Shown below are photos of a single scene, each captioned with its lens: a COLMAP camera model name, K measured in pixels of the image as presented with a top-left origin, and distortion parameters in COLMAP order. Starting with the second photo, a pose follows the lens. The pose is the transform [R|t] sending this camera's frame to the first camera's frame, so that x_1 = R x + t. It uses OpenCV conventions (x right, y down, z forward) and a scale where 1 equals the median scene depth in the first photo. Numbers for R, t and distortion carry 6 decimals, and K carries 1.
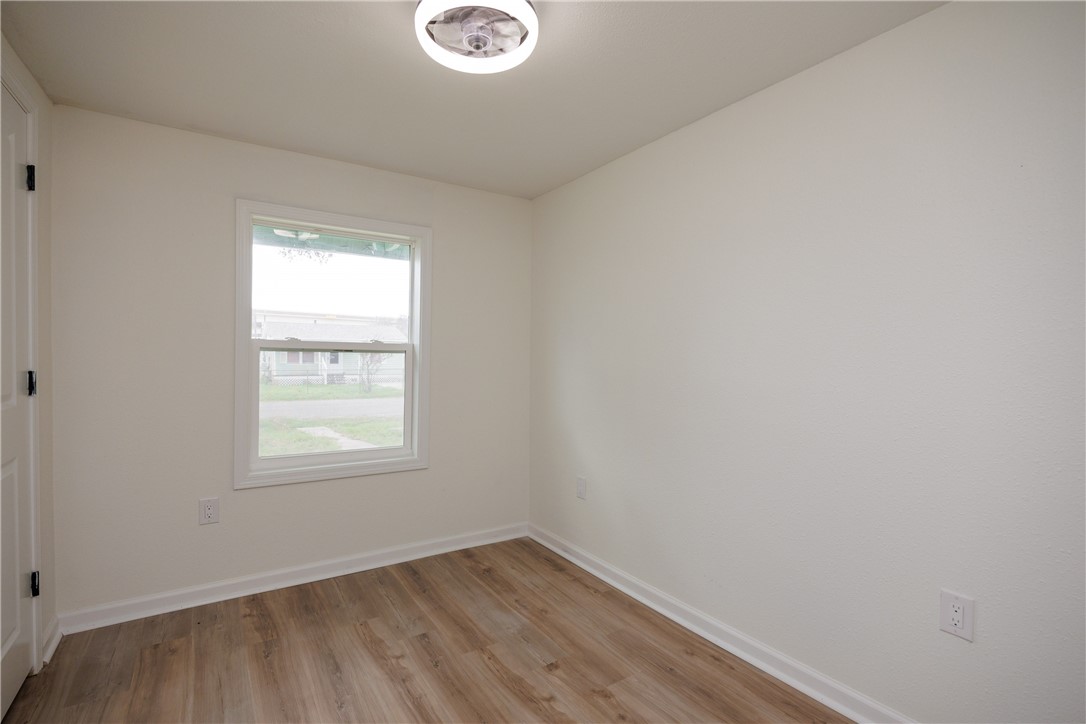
lens RADIAL K [[523.9, 0, 544.5], [0, 523.9, 355.2], [0, 0, 1]] dist [-0.002617, -0.000640]
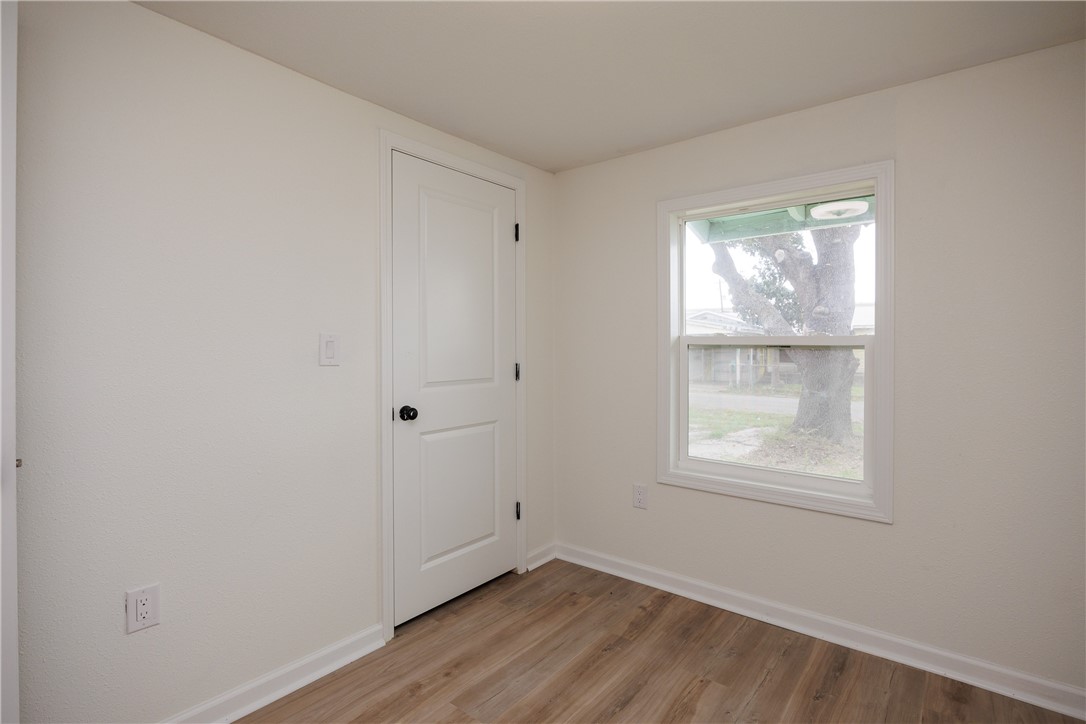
lens RADIAL K [[523.9, 0, 556.2], [0, 523.9, 345.7], [0, 0, 1]] dist [-0.002617, -0.000640]
pose [[0.306764, -0.021562, -0.951541, 0.350945], [-0.000709, 0.999738, -0.022883, 0.010529], [0.951785, 0.007695, 0.306668, 0.506372]]
